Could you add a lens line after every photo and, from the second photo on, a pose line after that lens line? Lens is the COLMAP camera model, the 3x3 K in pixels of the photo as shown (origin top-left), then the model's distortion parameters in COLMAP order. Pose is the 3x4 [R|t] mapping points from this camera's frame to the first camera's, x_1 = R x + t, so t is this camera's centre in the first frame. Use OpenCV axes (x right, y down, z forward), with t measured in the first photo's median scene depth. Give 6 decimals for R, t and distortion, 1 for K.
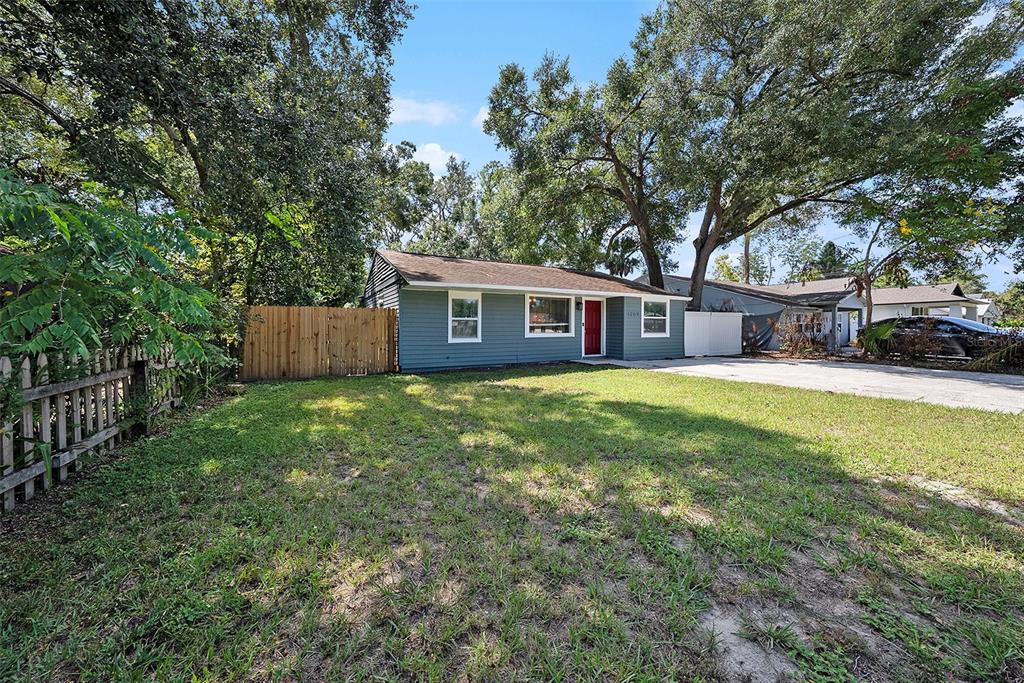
lens RADIAL K [[360.6, 0, 508.1], [0, 360.6, 335.6], [0, 0, 1]] dist [-0.011214, 0.001483]
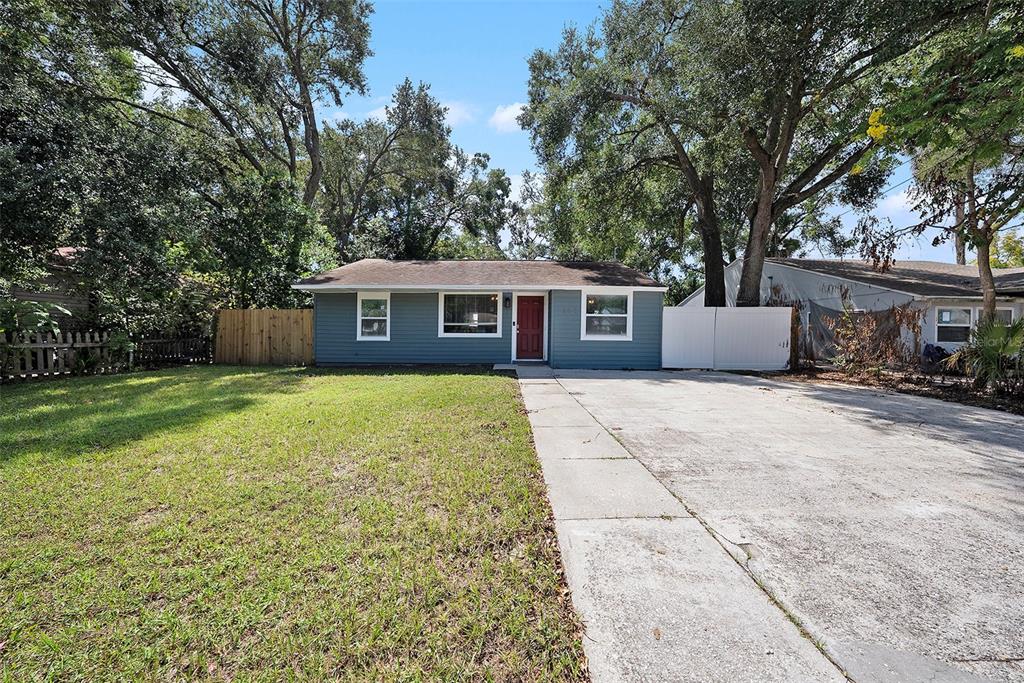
lens RADIAL K [[360.6, 0, 516.1], [0, 360.6, 339.4], [0, 0, 1]] dist [-0.011214, 0.001483]
pose [[0.881207, 0.019665, -0.472321, 0.628468], [-0.018455, 0.999804, 0.007197, 0.000557], [0.472370, 0.002375, 0.881397, 0.228204]]
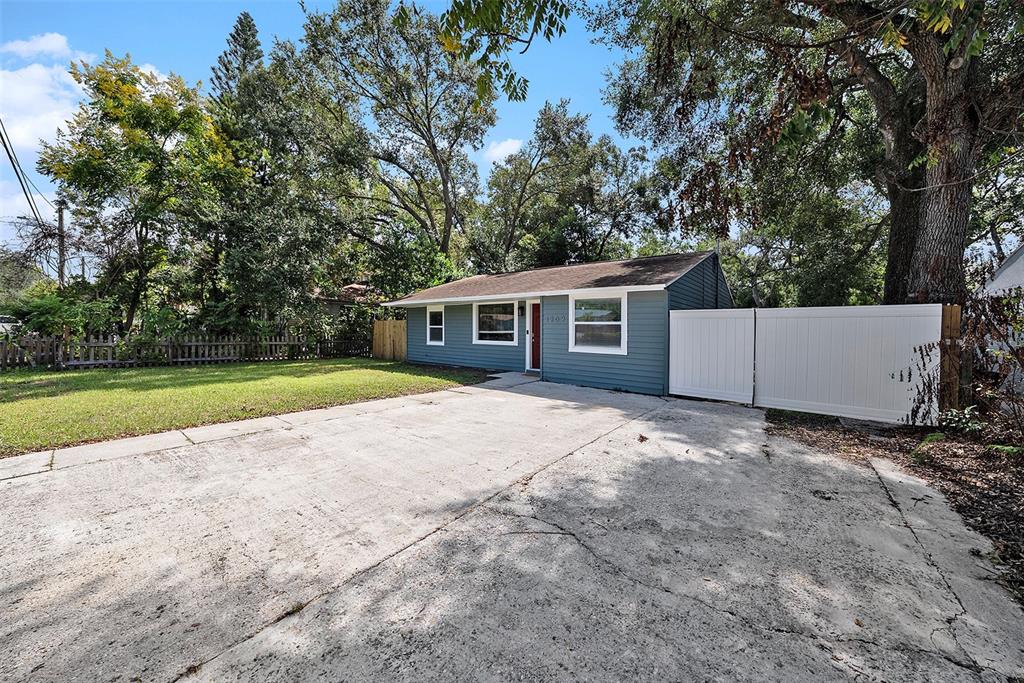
lens RADIAL K [[360.6, 0, 504.4], [0, 360.6, 333.1], [0, 0, 1]] dist [-0.011214, 0.001483]
pose [[0.385808, 0.013332, -0.922483, 0.980997], [-0.034715, 0.999397, -0.000075, -0.026815], [0.921926, 0.032053, 0.386038, 0.617083]]
